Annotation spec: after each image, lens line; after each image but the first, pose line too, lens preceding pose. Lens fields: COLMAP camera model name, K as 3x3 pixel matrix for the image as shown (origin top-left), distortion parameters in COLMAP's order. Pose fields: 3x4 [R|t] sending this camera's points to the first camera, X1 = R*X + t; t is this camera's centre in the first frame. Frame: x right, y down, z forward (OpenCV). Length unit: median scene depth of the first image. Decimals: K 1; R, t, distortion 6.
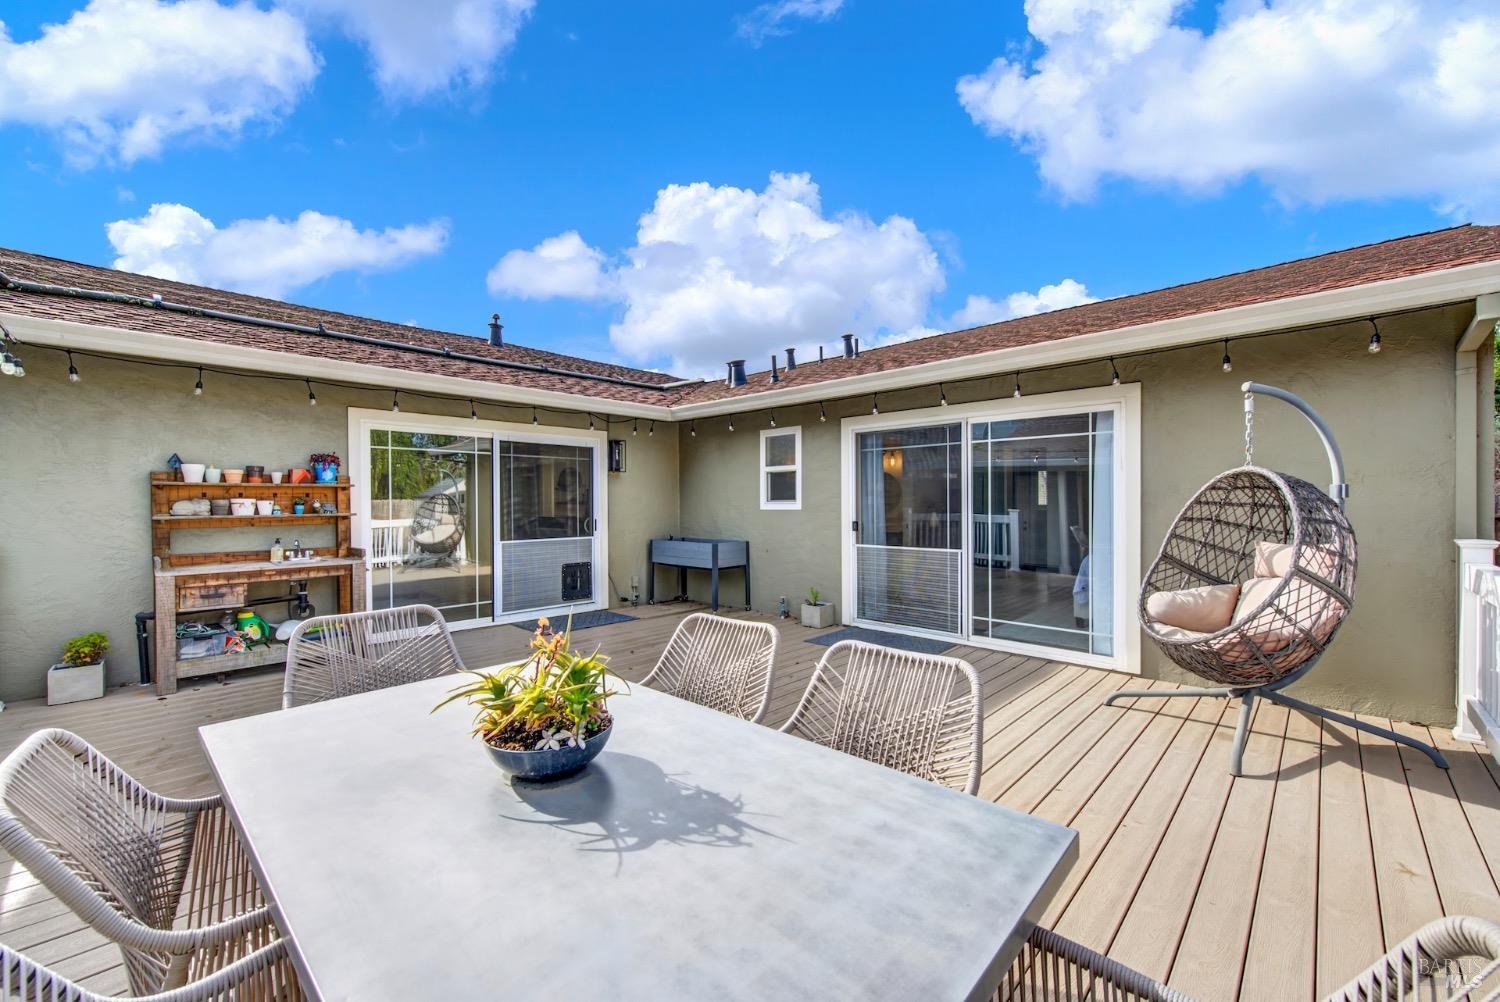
lens RADIAL K [[603.0, 0, 753.1], [0, 603.0, 506.1], [0, 0, 1]] dist [0.007401, -0.000046]
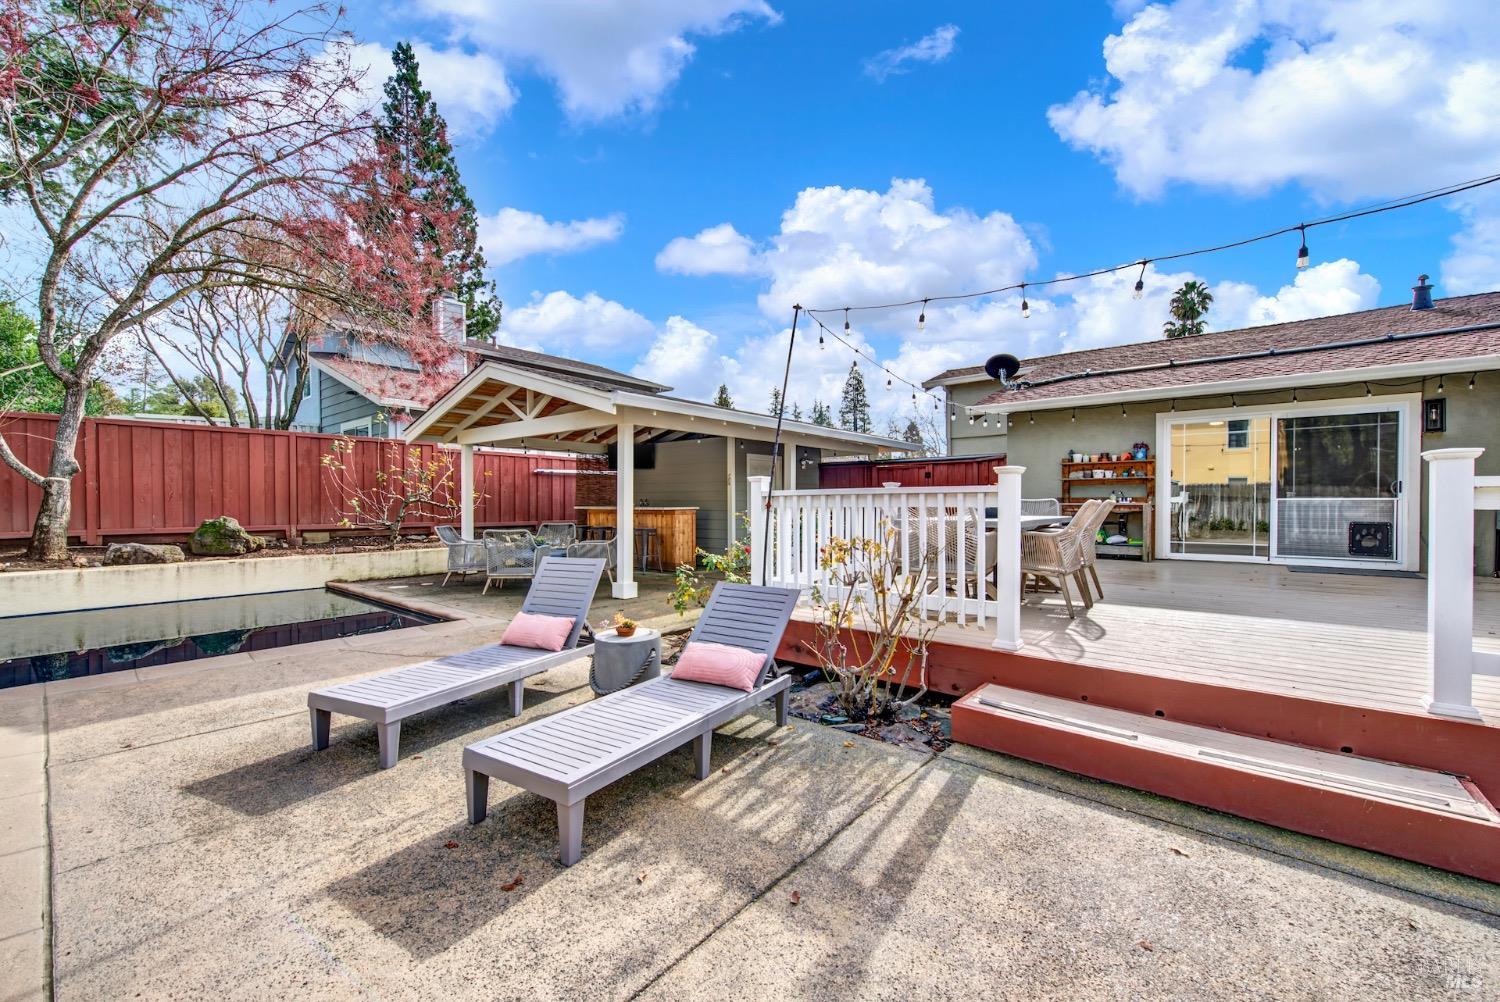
lens RADIAL K [[599.1, 0, 755.2], [0, 599.1, 508.4], [0, 0, 1]] dist [0.006515, -0.003142]
pose [[0.073833, 0.016040, -0.997142, 0.818942], [-0.006146, 0.999859, 0.015629, 0.071691], [0.997252, 0.004974, 0.073921, -0.199173]]
